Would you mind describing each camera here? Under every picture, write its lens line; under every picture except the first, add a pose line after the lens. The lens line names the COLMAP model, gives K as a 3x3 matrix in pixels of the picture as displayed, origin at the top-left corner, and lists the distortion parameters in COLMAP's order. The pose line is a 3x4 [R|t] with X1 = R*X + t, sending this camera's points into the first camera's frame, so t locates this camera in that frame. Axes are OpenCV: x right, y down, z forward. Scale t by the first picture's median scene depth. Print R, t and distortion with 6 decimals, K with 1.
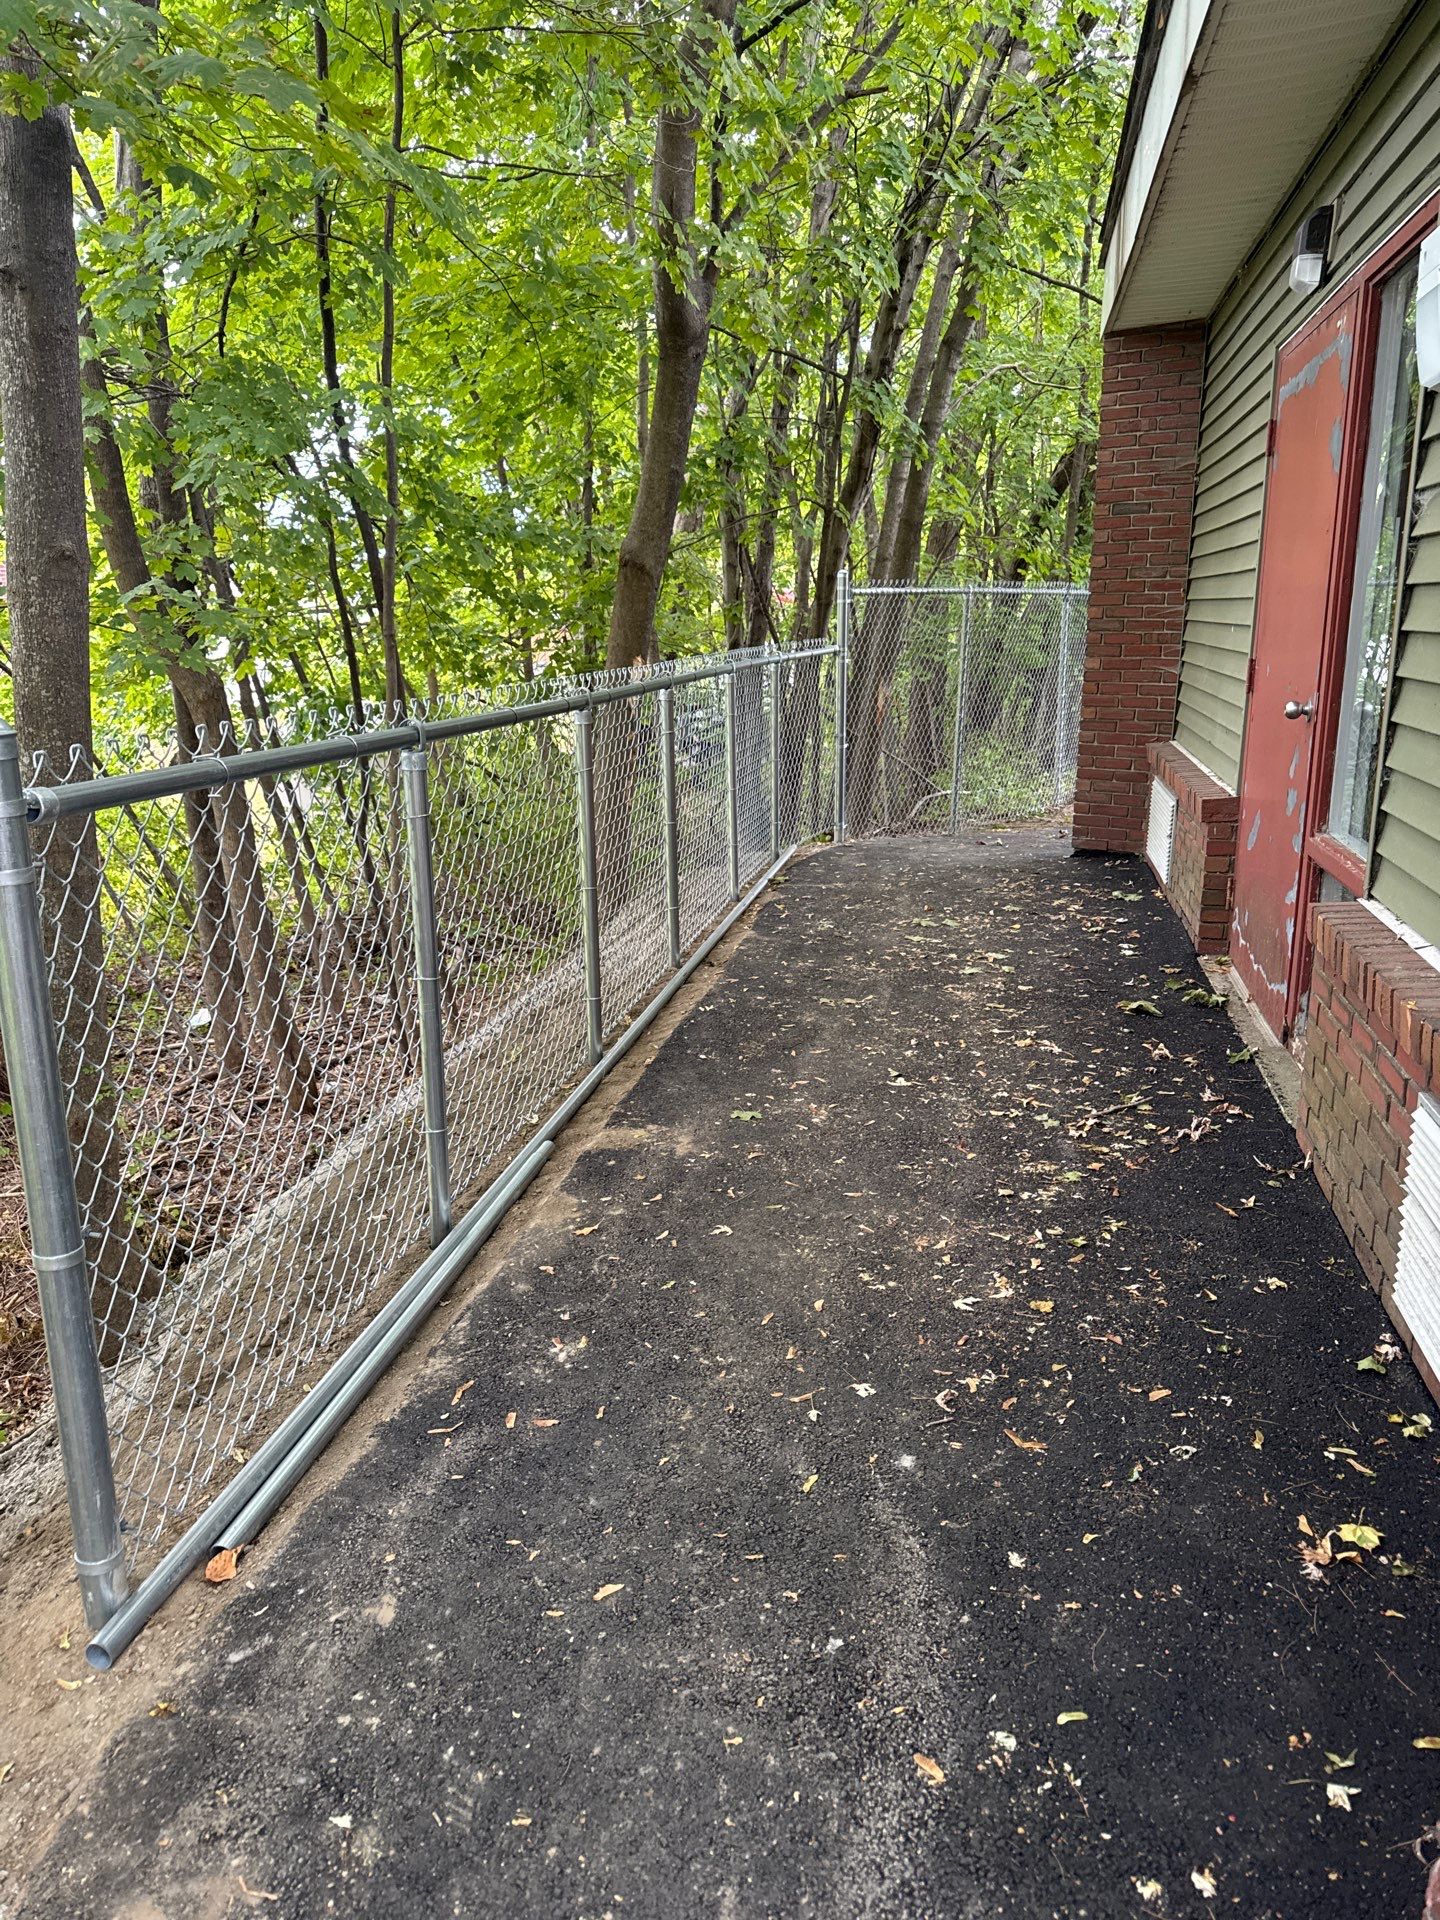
lens RADIAL K [[1380.5, 0, 720.0], [0, 1380.5, 960.0], [0, 0, 1]] dist [0.004842, -0.021408]
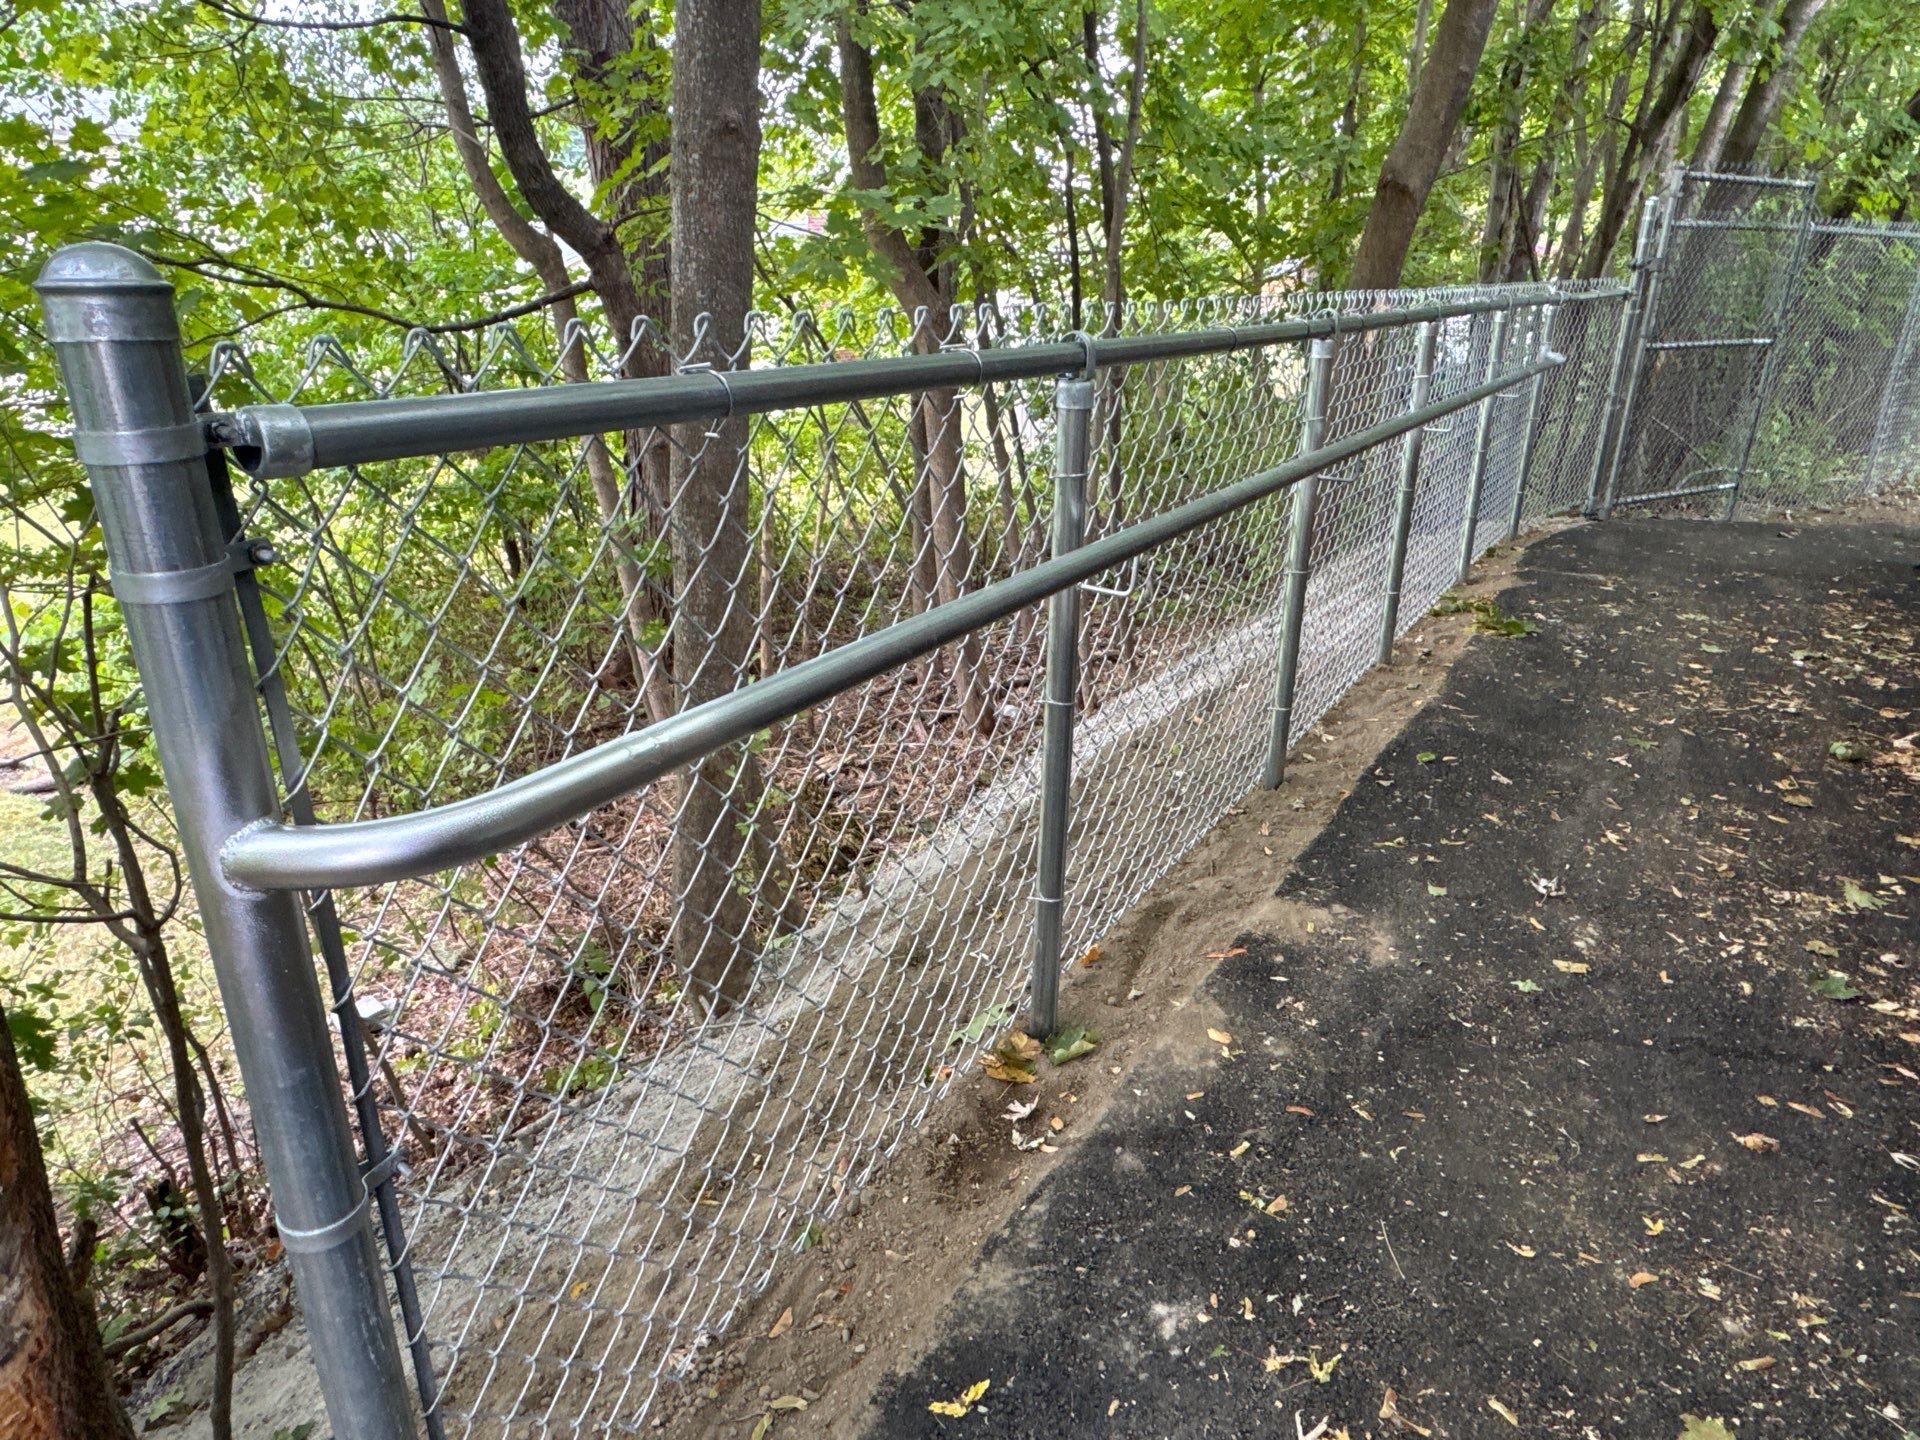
lens RADIAL K [[1107.5, 0, 963.7], [0, 1107.5, 664.9], [0, 0, 1]] dist [0.059516, 0.000441]
pose [[0.928271, 0.140452, -0.344363, -0.043414], [-0.108356, 0.987913, 0.110845, -0.050007], [0.355770, -0.065581, 0.932270, 0.330615]]
